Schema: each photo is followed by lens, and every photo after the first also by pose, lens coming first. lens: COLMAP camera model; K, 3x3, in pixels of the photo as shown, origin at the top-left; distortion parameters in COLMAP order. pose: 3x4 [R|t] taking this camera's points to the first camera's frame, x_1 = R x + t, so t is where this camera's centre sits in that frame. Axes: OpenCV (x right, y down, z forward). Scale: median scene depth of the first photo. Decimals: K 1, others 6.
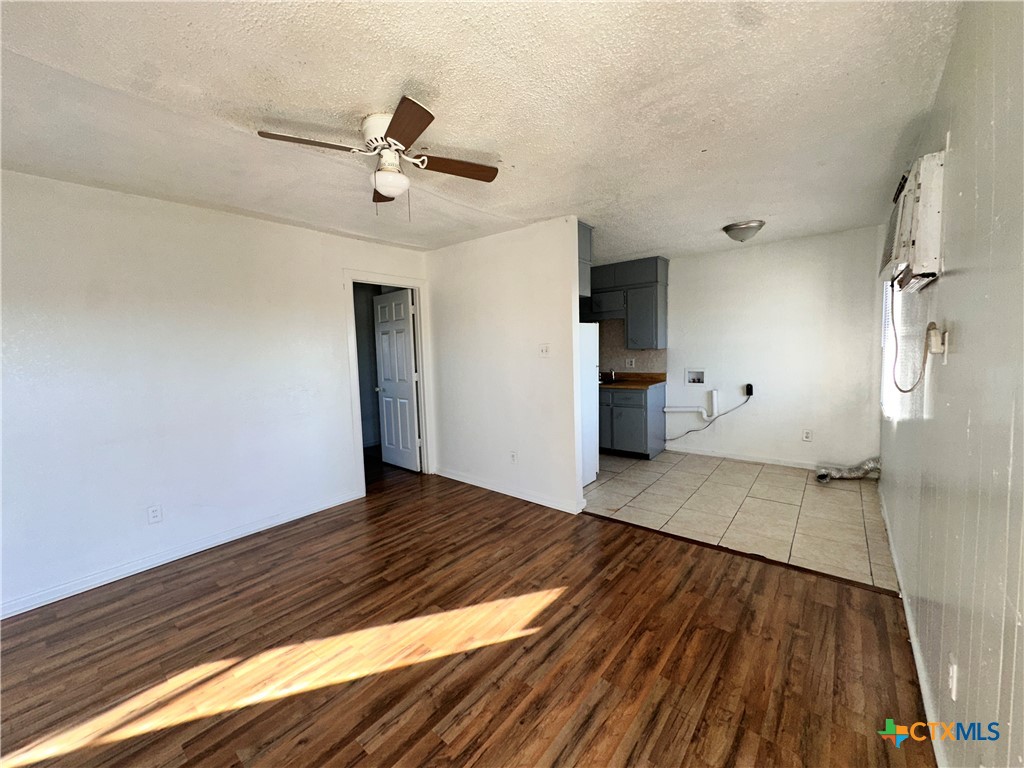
lens RADIAL K [[407.7, 0, 512.0], [0, 407.7, 384.0], [0, 0, 1]] dist [0.001288, 0.000460]
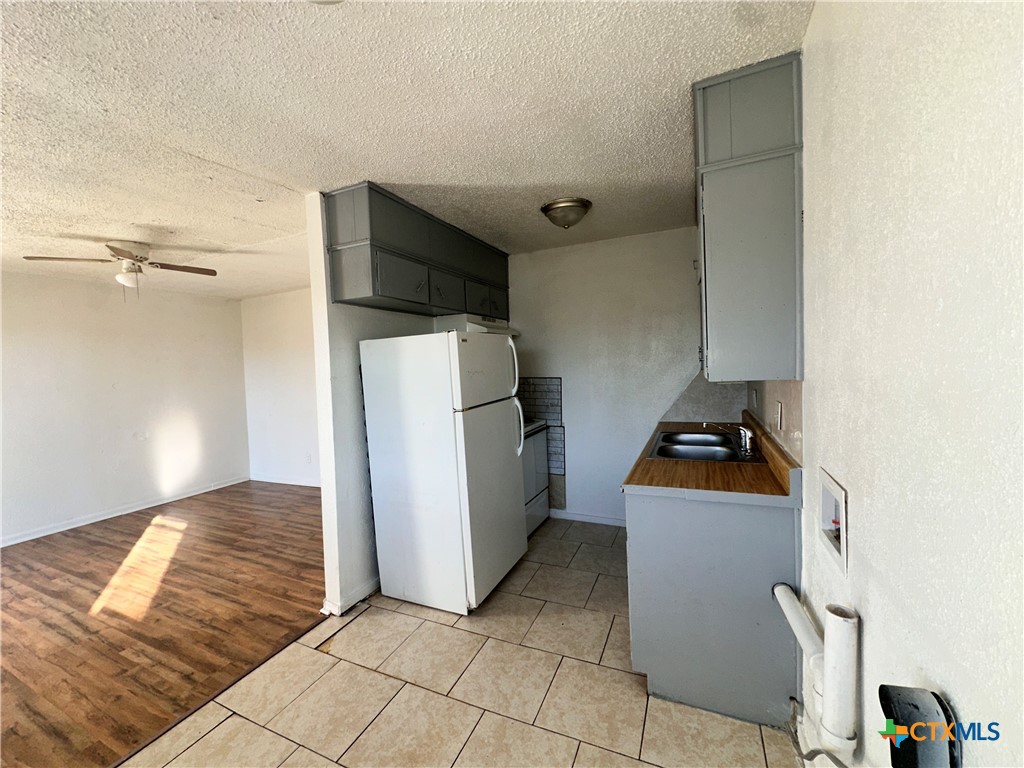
lens RADIAL K [[407.7, 0, 512.0], [0, 407.7, 384.0], [0, 0, 1]] dist [0.001288, 0.000460]
pose [[0.247101, 0.066934, -0.966675, 1.309210], [-0.051538, 0.997107, 0.055867, -0.198851], [0.967618, 0.036015, 0.249835, 1.630790]]
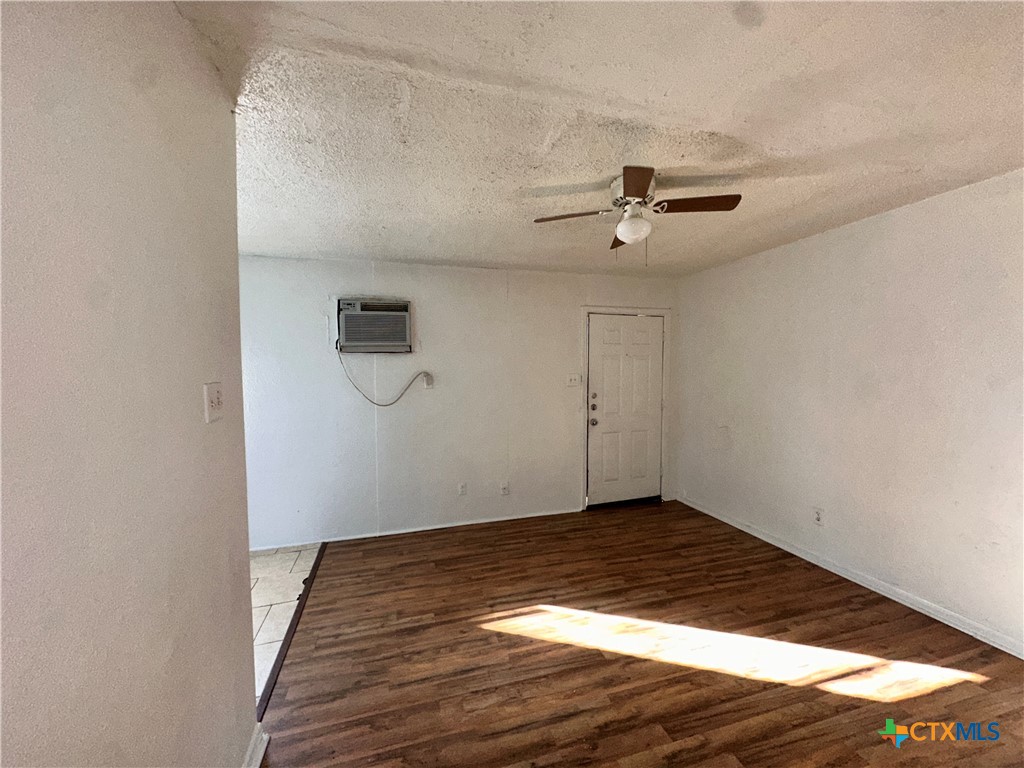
lens RADIAL K [[407.7, 0, 512.0], [0, 407.7, 384.0], [0, 0, 1]] dist [0.001288, 0.000460]
pose [[-0.822703, 0.015366, 0.568264, -0.516385], [0.080344, 0.992743, 0.089474, -0.163118], [-0.562765, 0.119267, -0.817967, 1.702160]]
